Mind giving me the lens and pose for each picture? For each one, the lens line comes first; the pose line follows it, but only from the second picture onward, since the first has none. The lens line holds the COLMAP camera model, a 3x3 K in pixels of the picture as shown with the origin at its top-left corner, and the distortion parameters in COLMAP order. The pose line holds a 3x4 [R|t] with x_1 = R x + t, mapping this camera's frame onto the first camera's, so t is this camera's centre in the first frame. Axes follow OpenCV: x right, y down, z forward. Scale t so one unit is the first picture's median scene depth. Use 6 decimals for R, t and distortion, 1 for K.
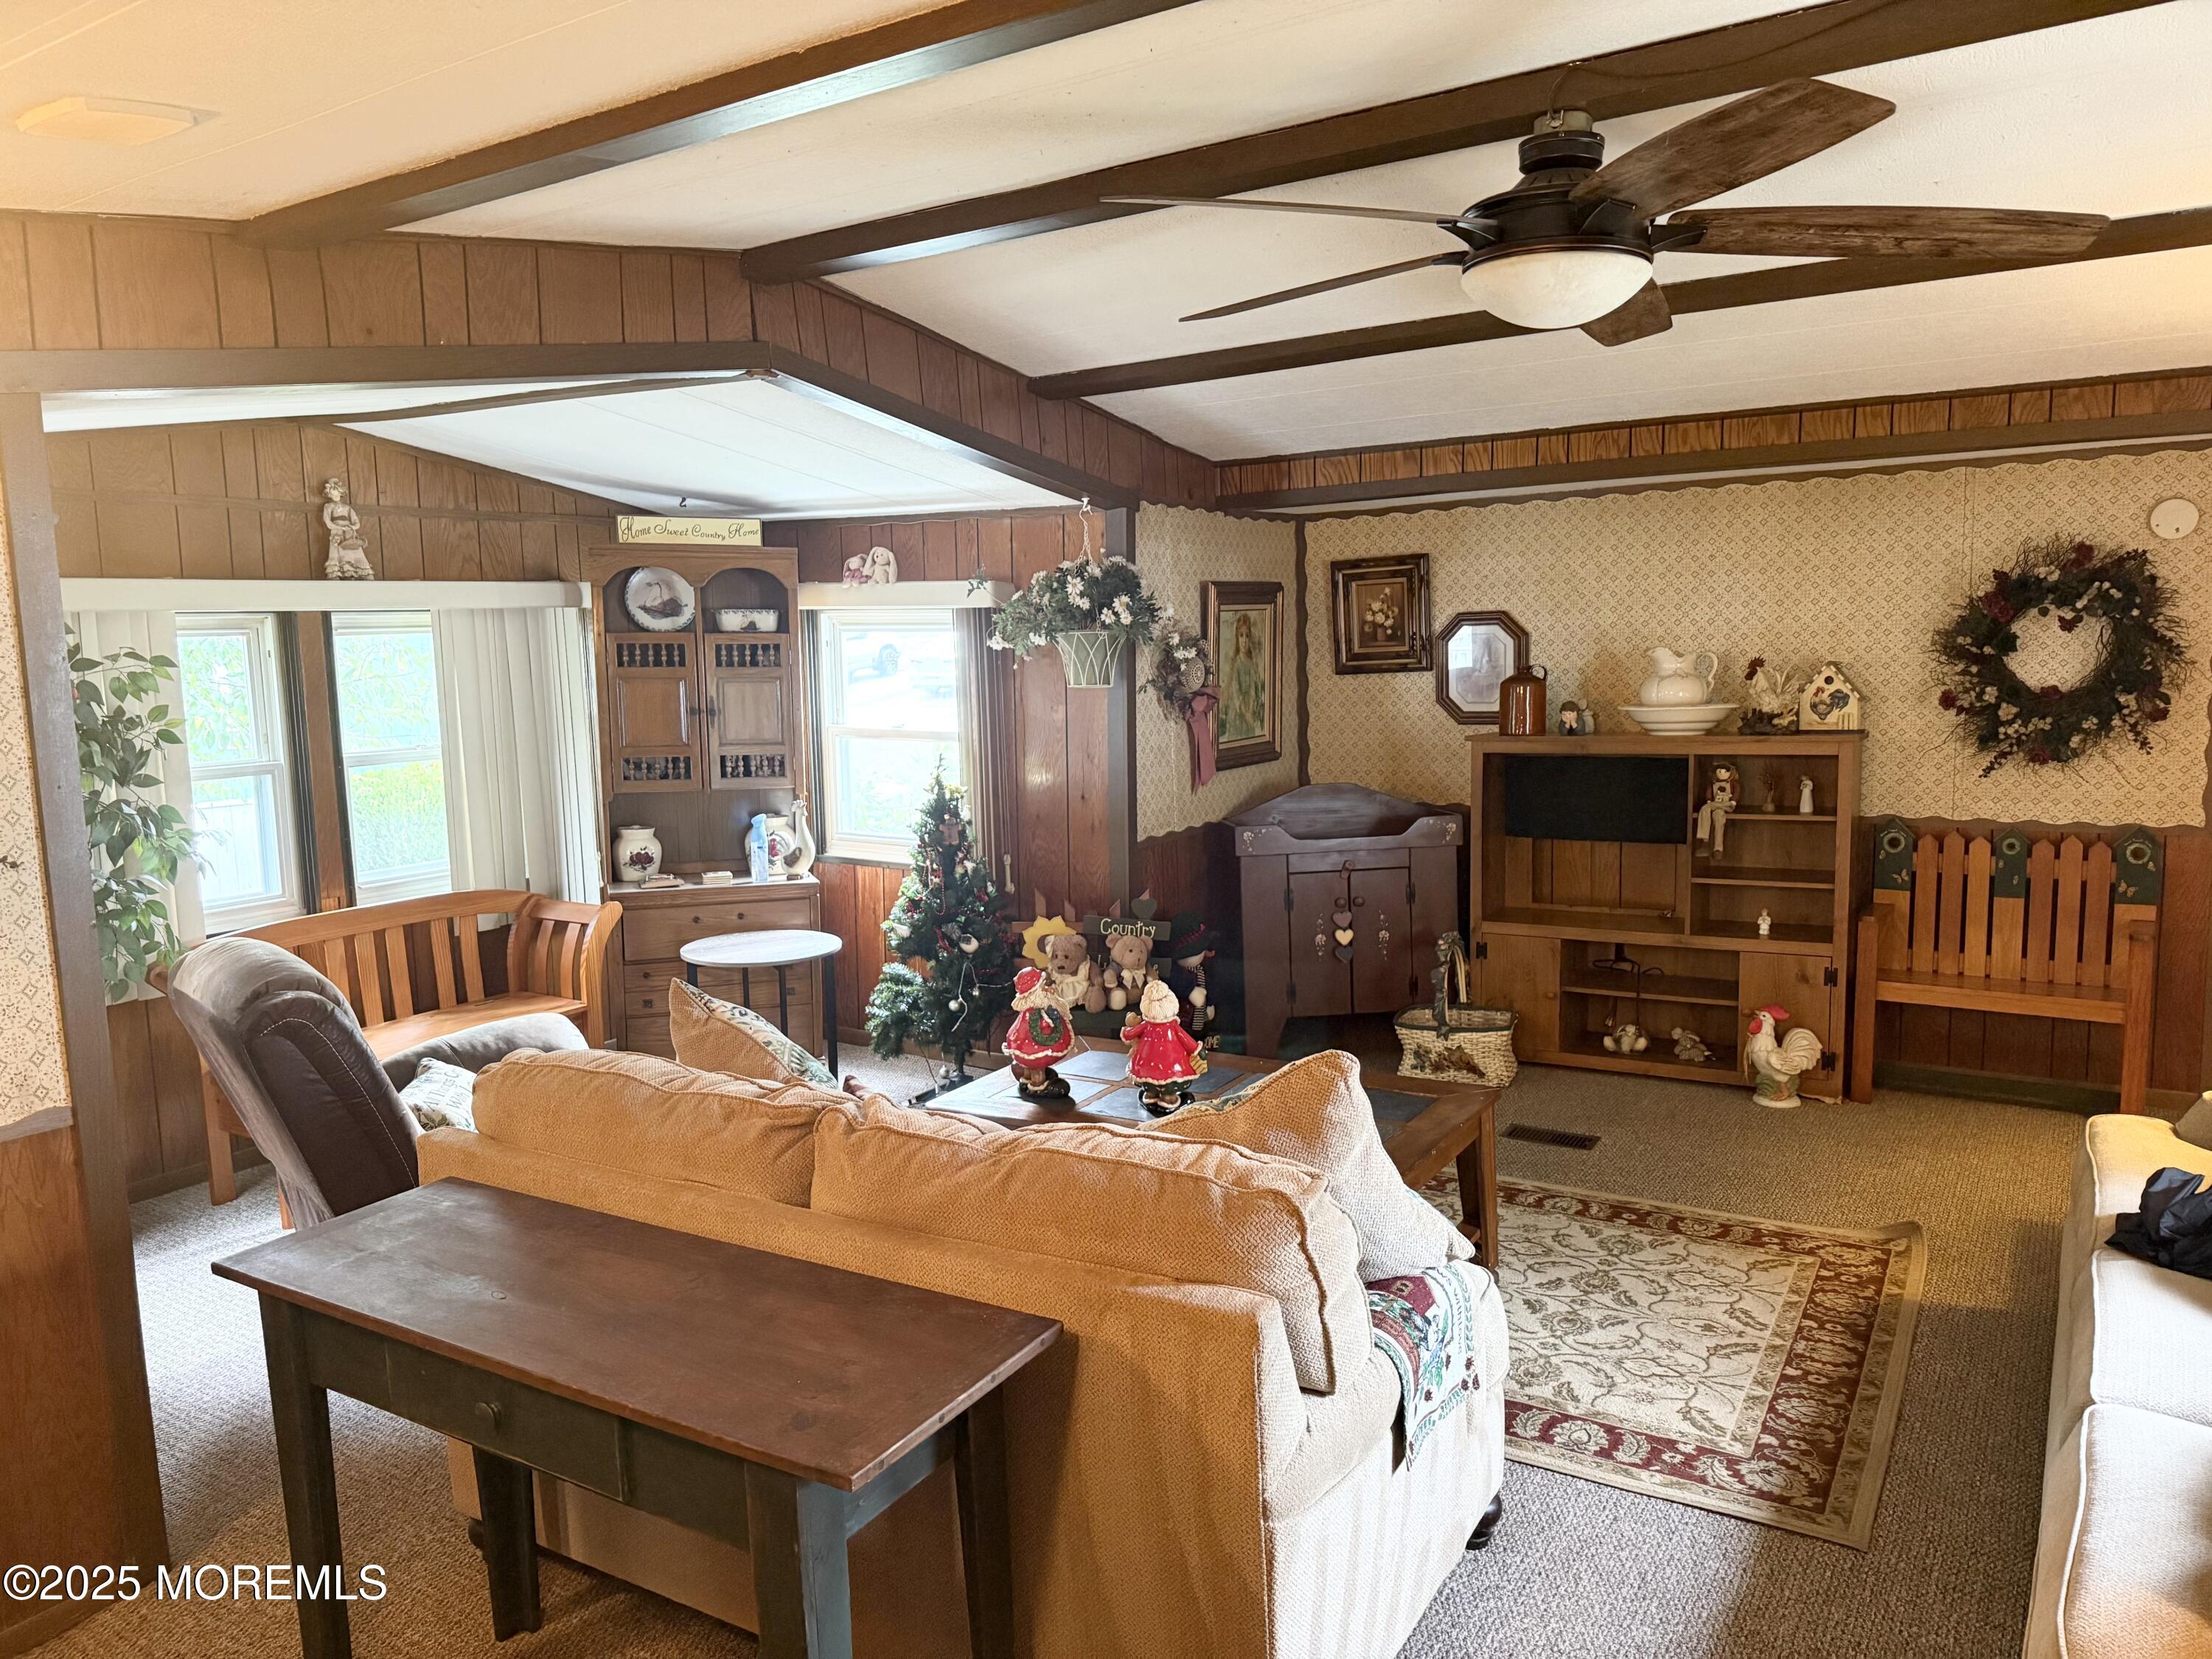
lens RADIAL K [[1556.7, 0, 1089.2], [0, 1556.7, 834.7], [0, 0, 1]] dist [0.079307, -0.118895]
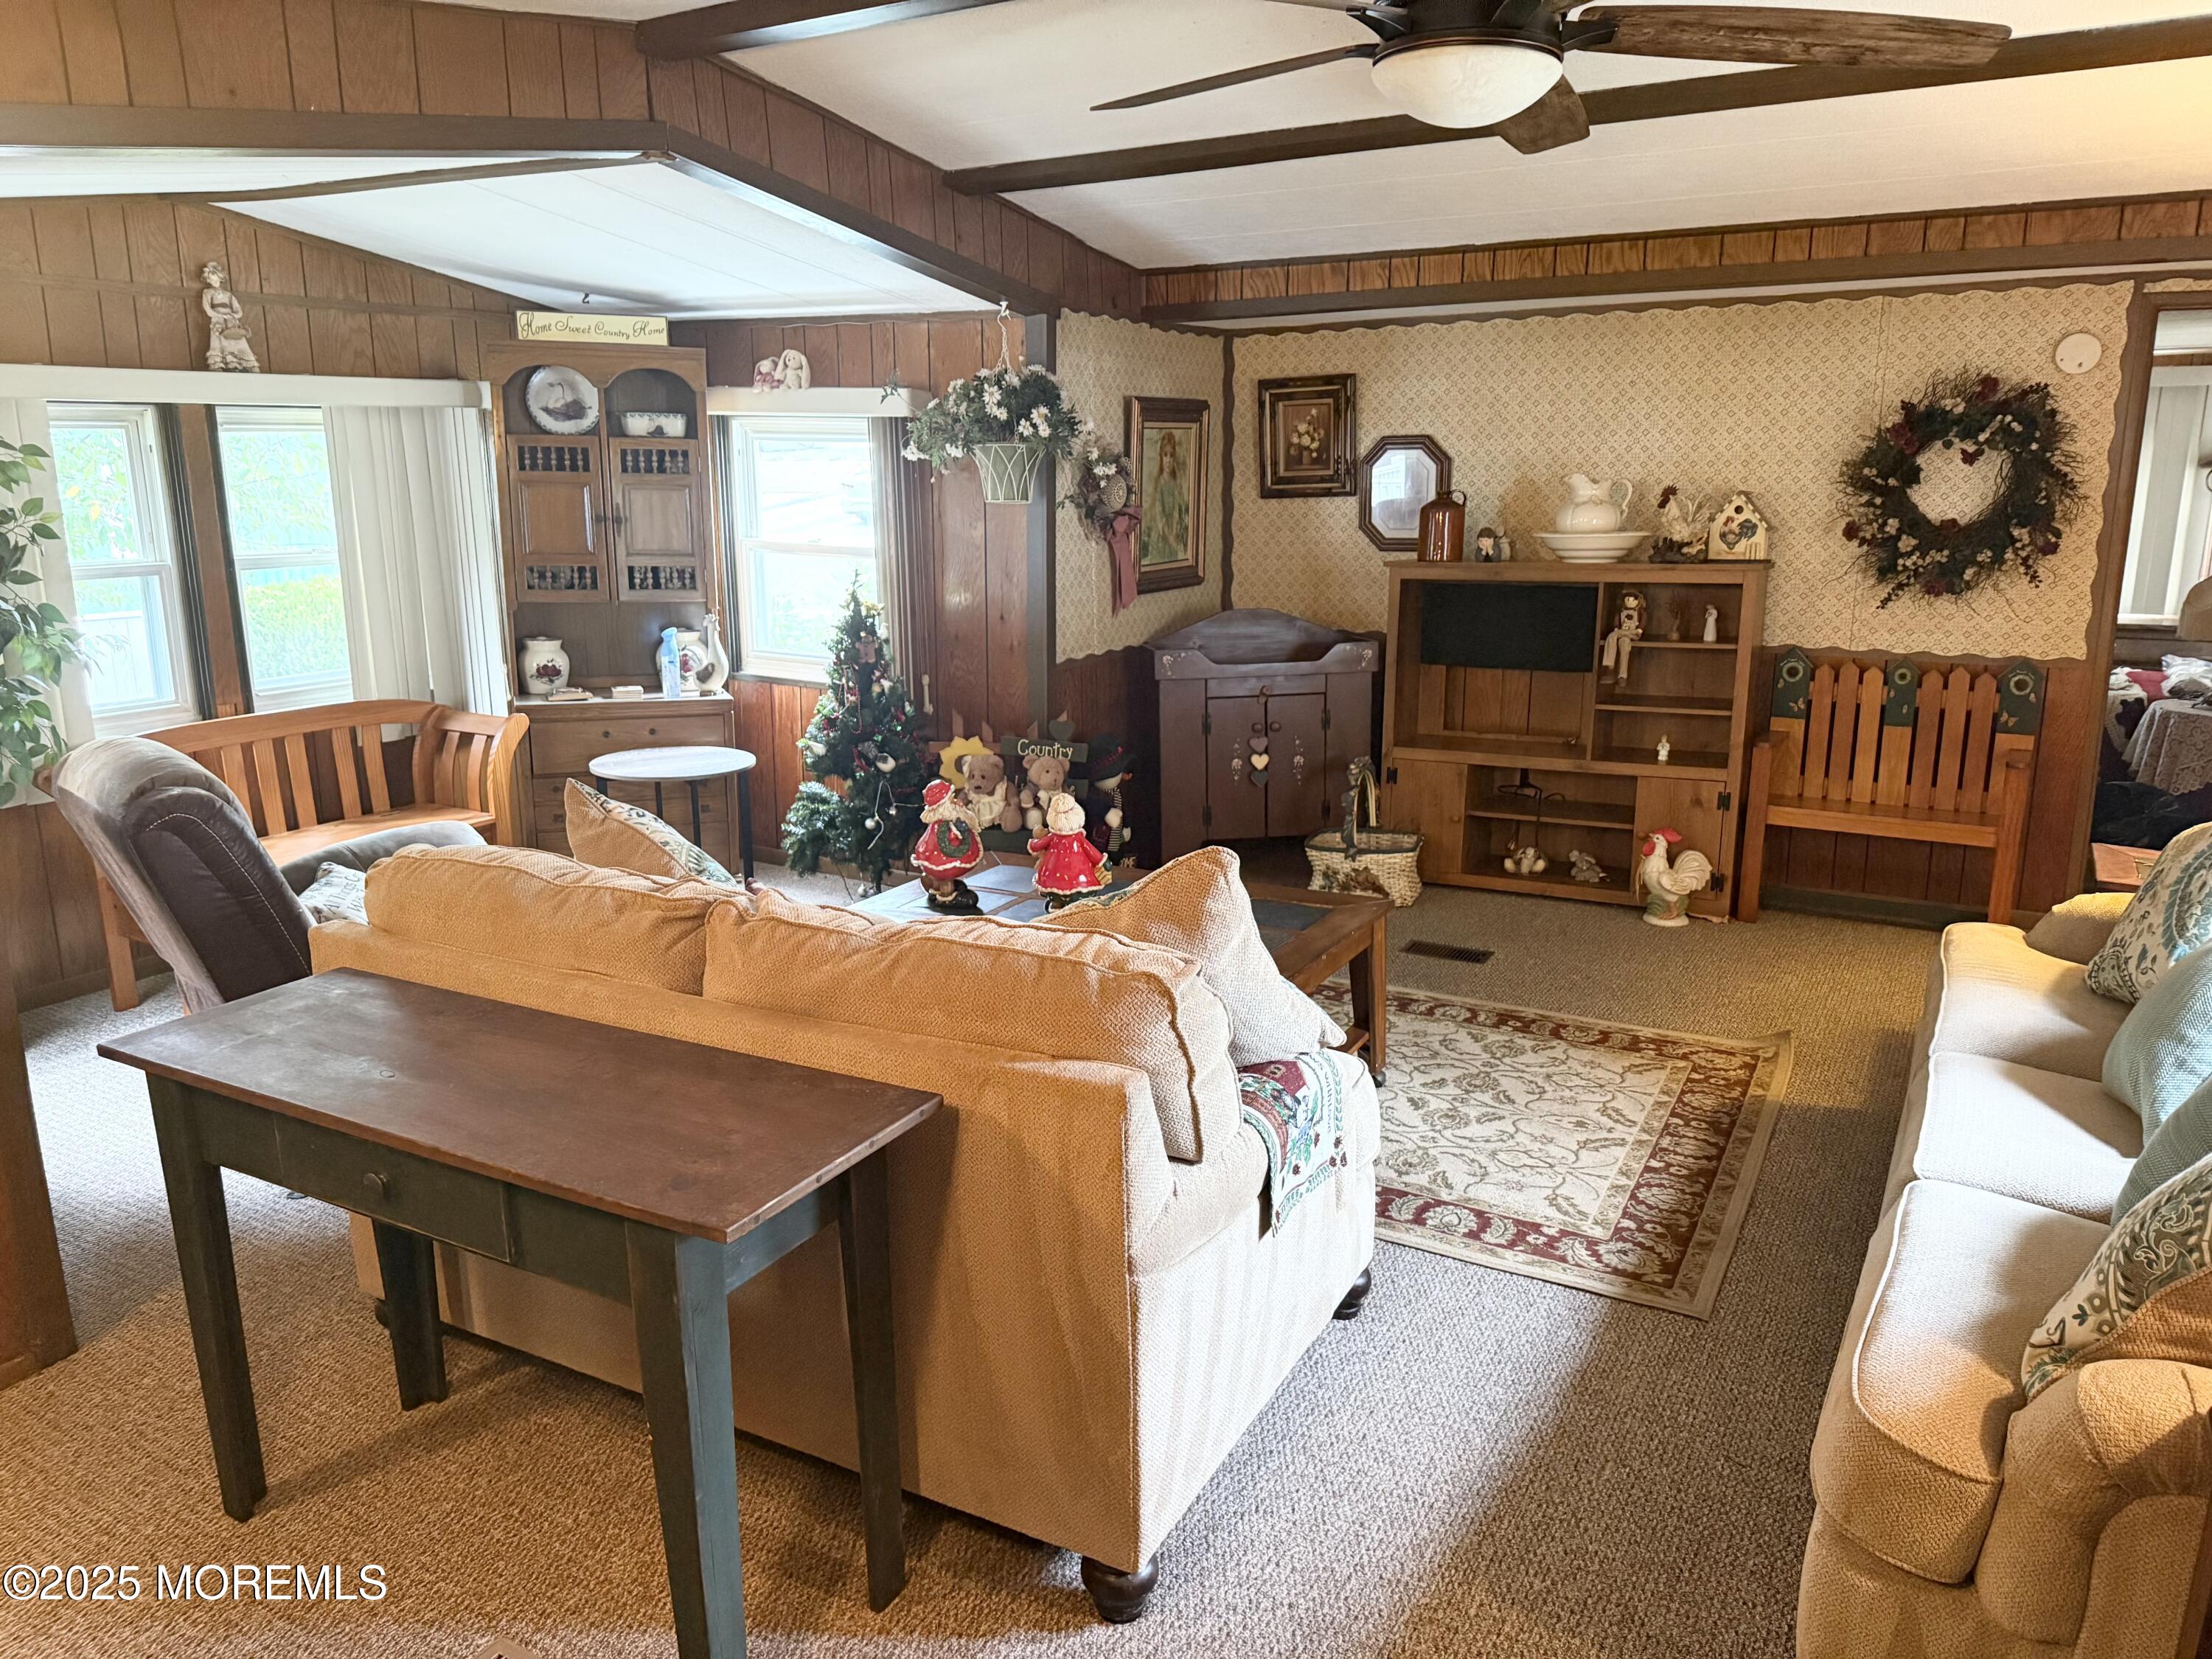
lens RADIAL K [[1568.0, 0, 1102.6], [0, 1568.0, 819.6], [0, 0, 1]] dist [0.048181, -0.066160]
pose [[0.998673, 0.010111, 0.050506, 0.012843], [-0.014872, 0.995386, 0.094789, 0.010450], [-0.049315, -0.095414, 0.994215, -0.007783]]
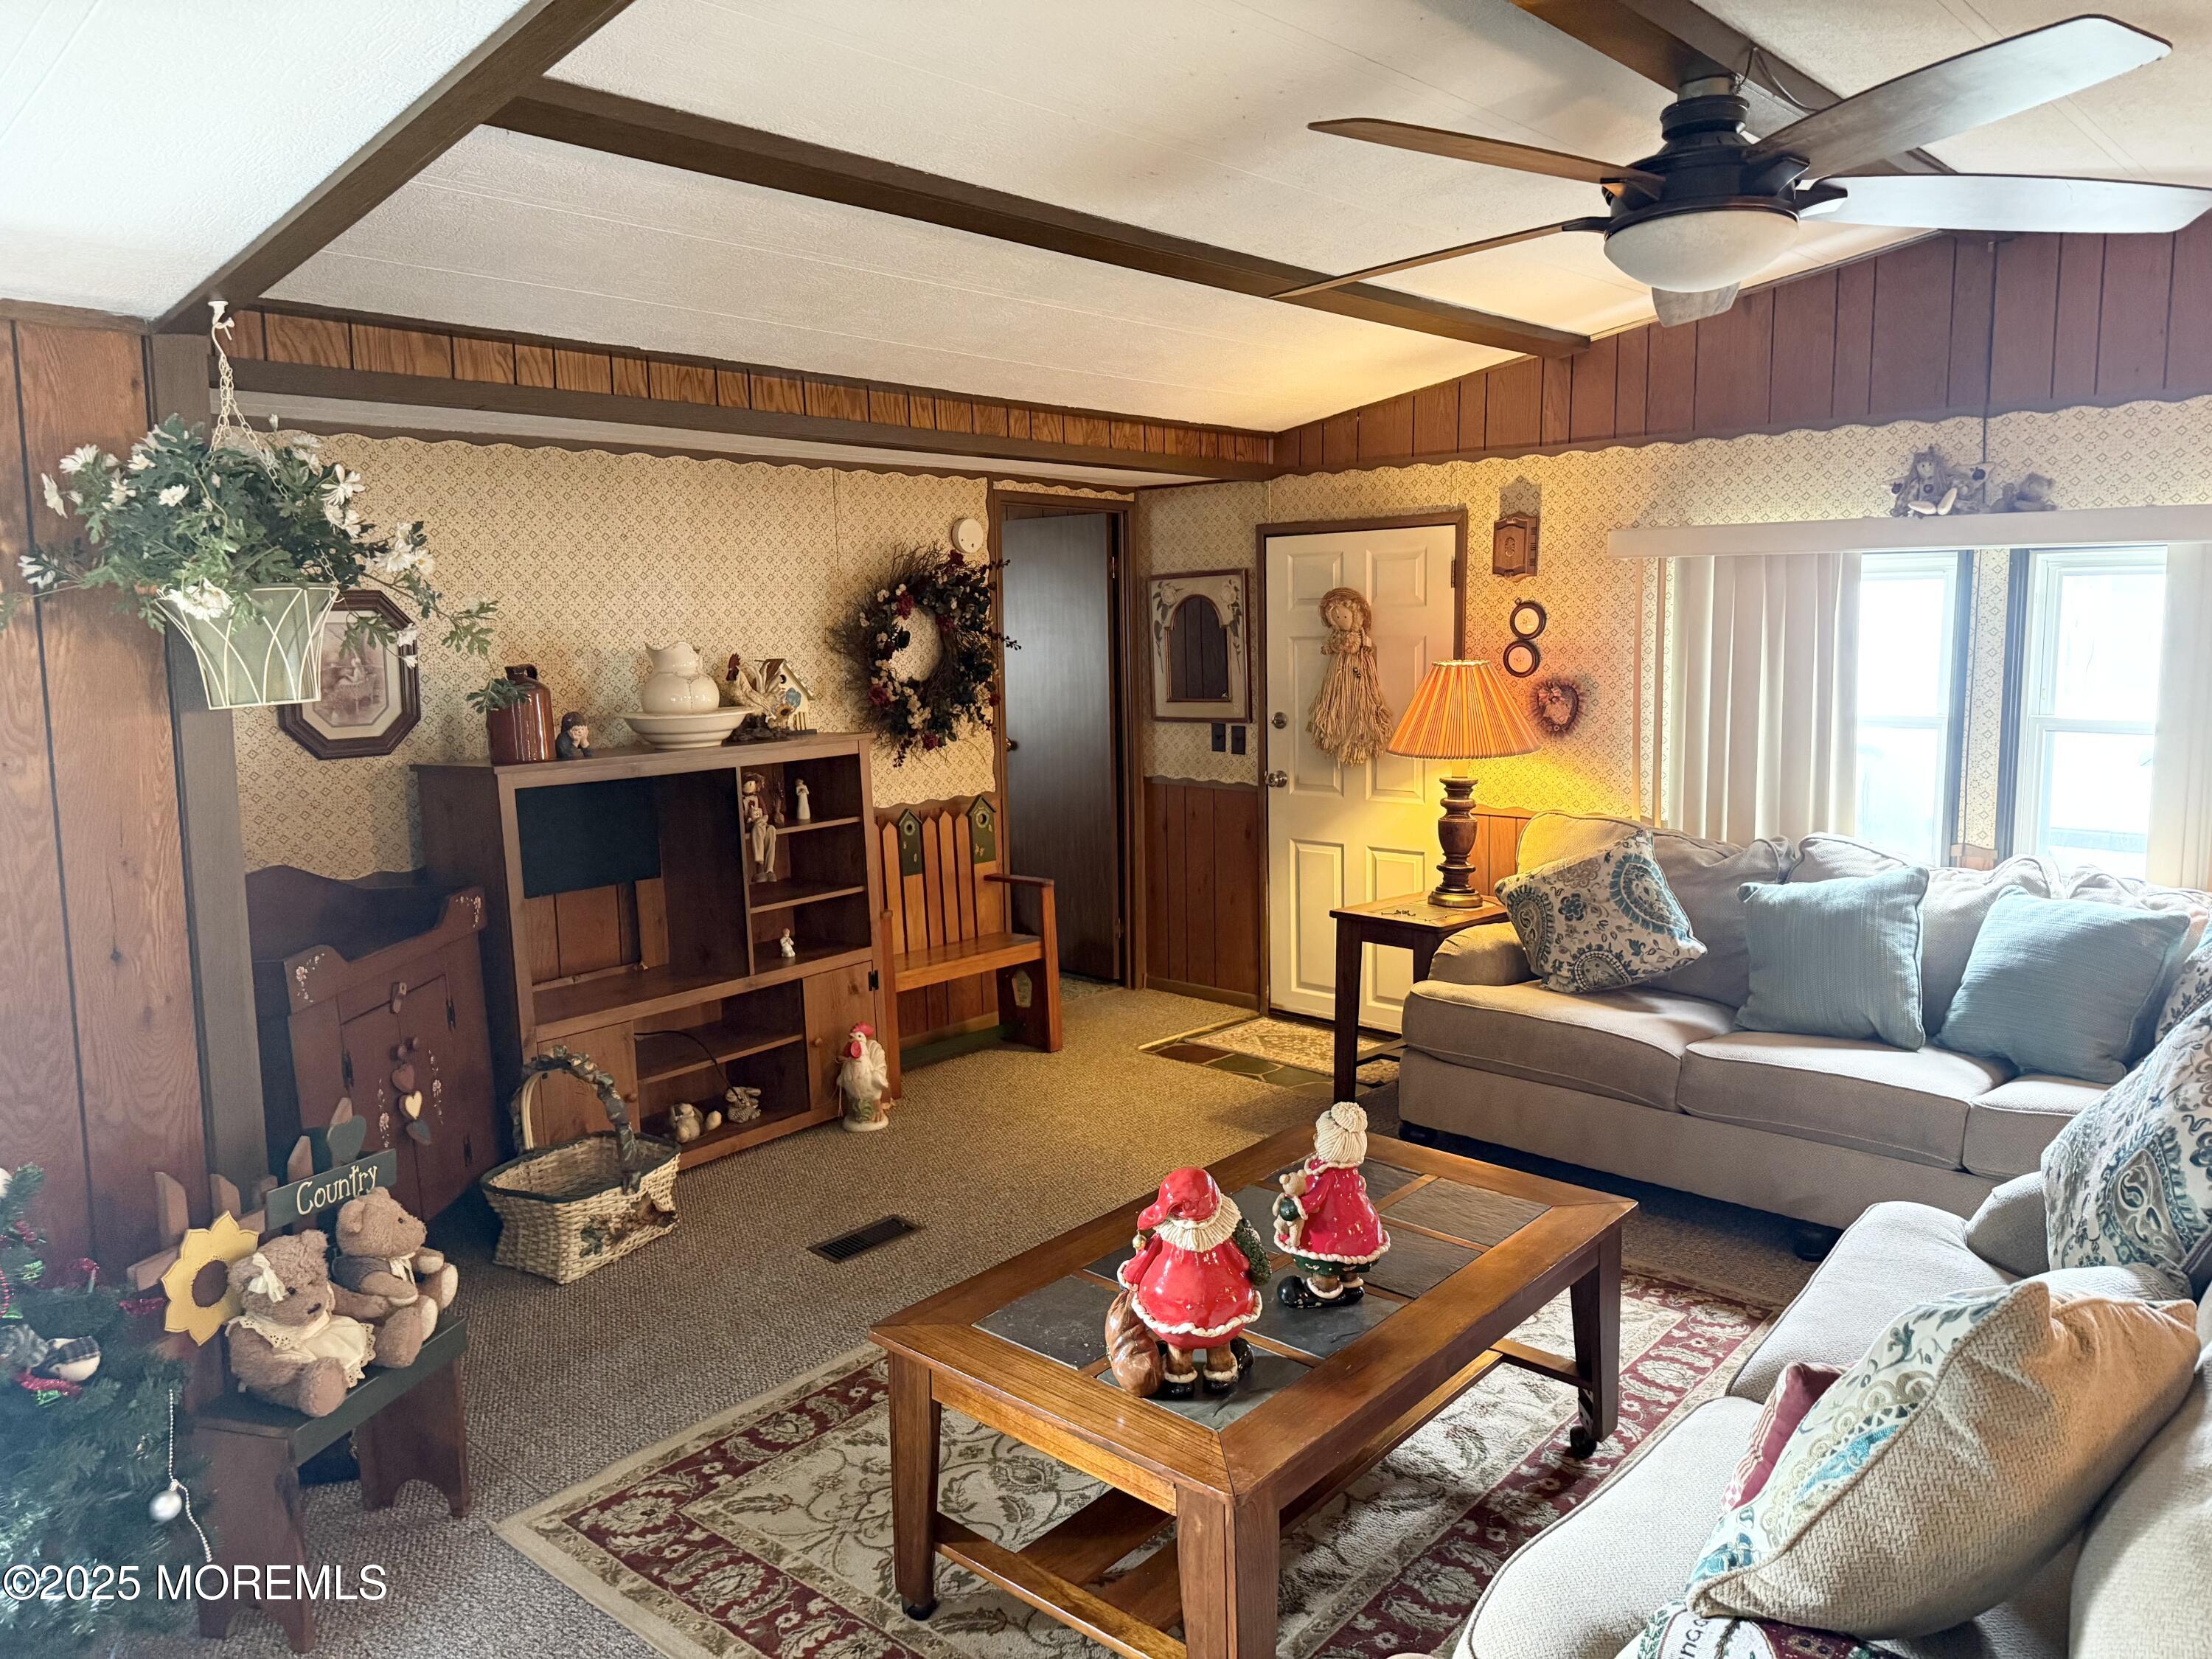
lens RADIAL K [[1541.0, 0, 1106.7], [0, 1541.0, 817.2], [0, 0, 1]] dist [0.047591, -0.113033]
pose [[0.160429, -0.100731, 0.981894, -0.434888], [0.131638, 0.988076, 0.079857, -0.068069], [-0.978230, 0.116444, 0.171777, 0.697622]]
